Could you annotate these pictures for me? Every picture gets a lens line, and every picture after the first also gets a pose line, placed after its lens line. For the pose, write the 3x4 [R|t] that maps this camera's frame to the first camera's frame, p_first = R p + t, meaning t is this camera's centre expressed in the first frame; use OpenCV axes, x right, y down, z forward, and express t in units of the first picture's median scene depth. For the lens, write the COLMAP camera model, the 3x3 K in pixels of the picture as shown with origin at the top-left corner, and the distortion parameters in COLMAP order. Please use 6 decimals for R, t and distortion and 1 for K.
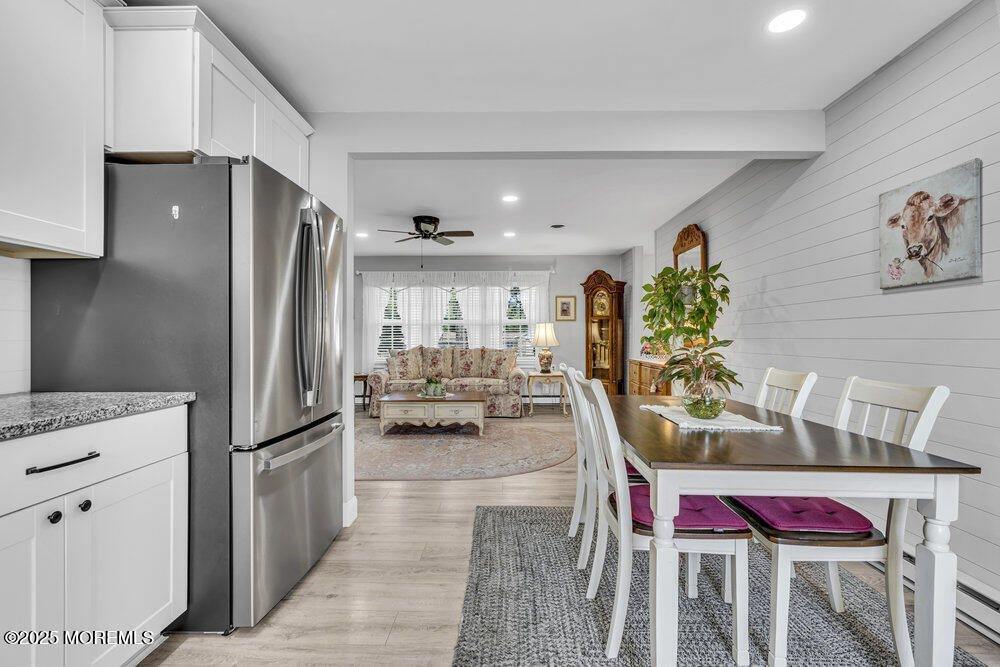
lens RADIAL K [[456.1, 0, 502.3], [0, 456.1, 334.9], [0, 0, 1]] dist [-0.002351, 0.000287]
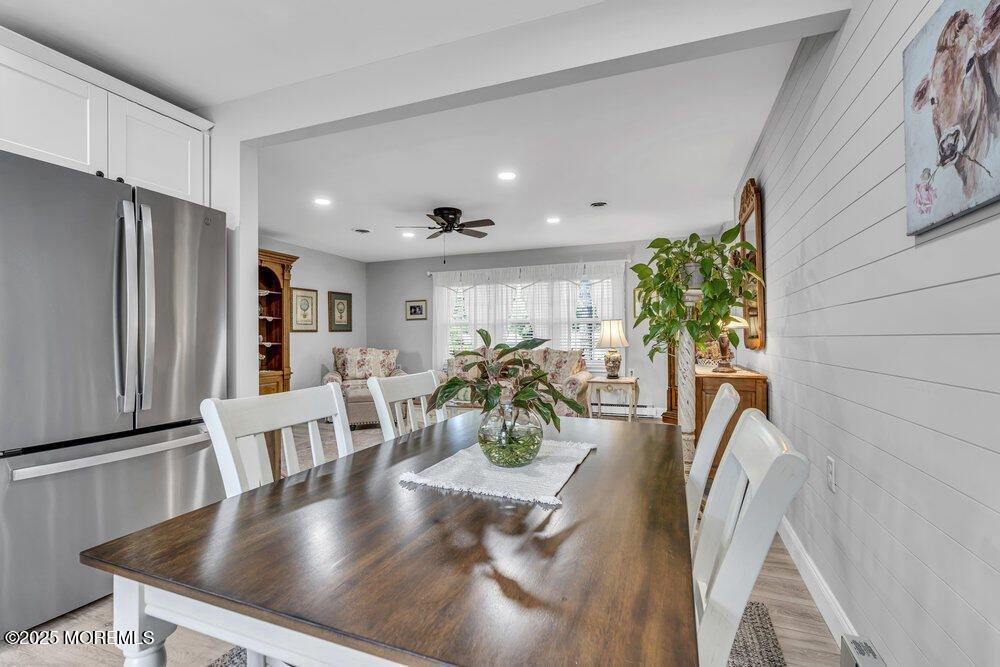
lens RADIAL K [[456.1, 0, 497.6], [0, 456.1, 335.2], [0, 0, 1]] dist [-0.002351, 0.000287]
pose [[0.938871, -0.008187, -0.344171, 0.249933], [0.007904, 0.999966, -0.002225, 0.003082], [0.344177, -0.000632, 0.938904, 0.159416]]
